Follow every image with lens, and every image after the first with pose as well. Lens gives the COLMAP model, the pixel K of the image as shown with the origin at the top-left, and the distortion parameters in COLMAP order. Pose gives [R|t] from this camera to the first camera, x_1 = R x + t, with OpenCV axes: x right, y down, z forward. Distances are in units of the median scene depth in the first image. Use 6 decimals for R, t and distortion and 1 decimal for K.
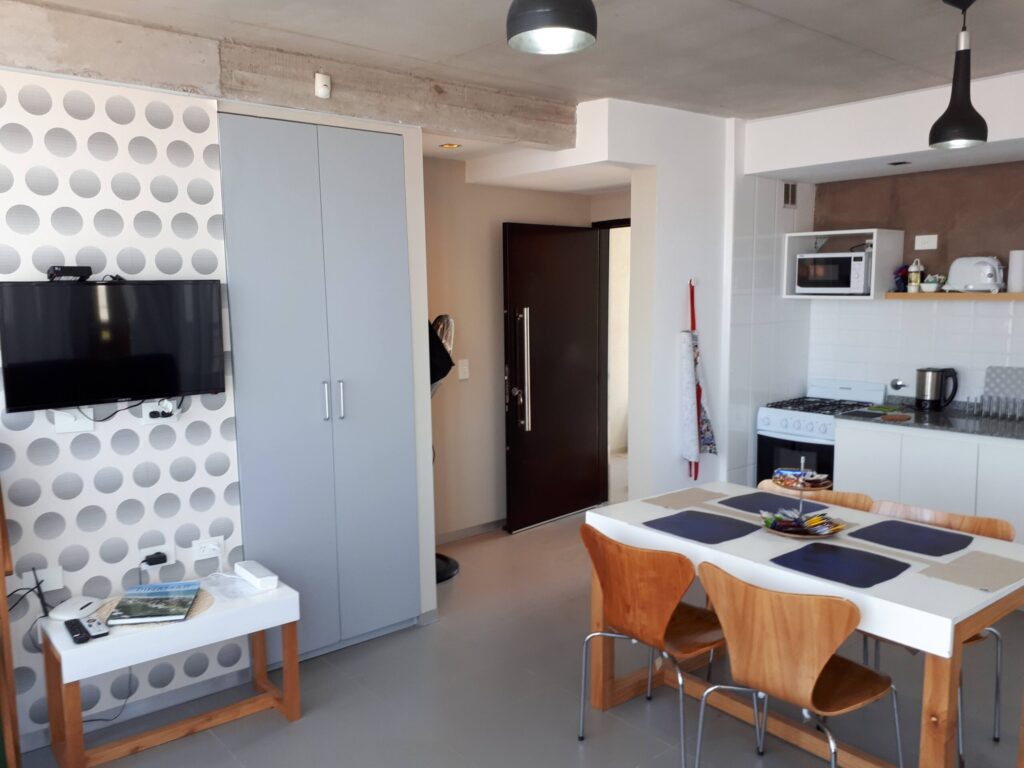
lens RADIAL K [[842.2, 0, 505.9], [0, 842.2, 397.0], [0, 0, 1]] dist [0.087850, -0.135481]
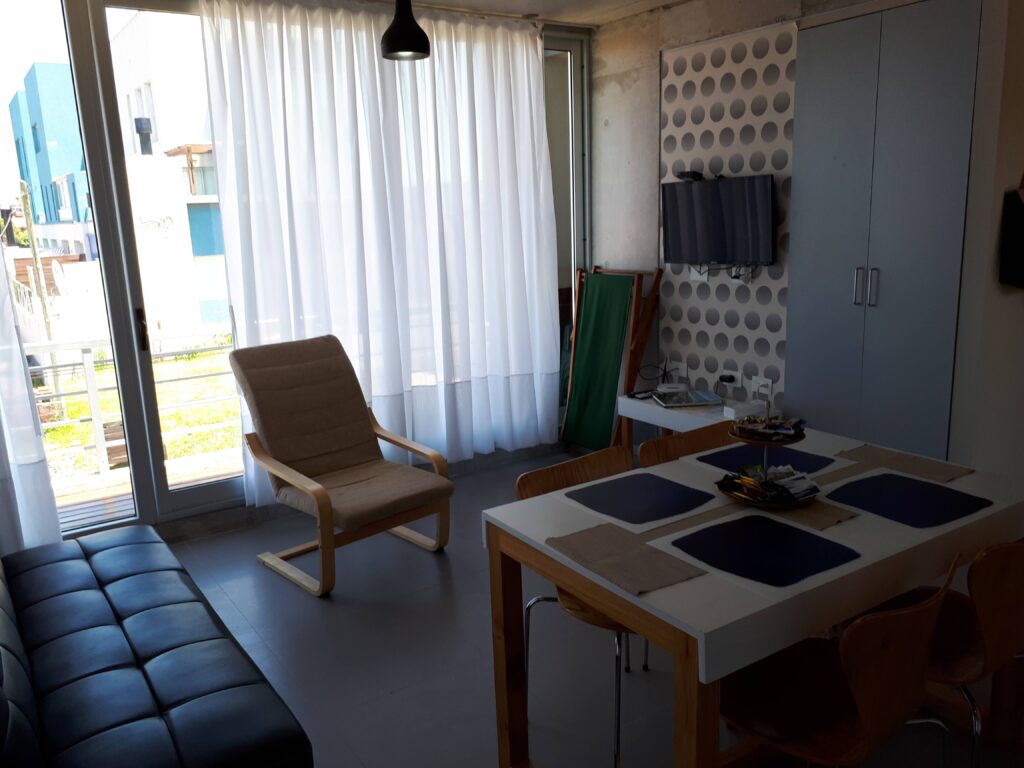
lens RADIAL K [[842.2, 0, 505.9], [0, 842.2, 397.0], [0, 0, 1]] dist [0.087850, -0.135481]
pose [[-0.101399, 0.231438, -0.967551, 0.989828], [-0.085516, 0.966936, 0.240253, -0.087664], [0.991164, 0.107103, -0.078255, 0.736200]]
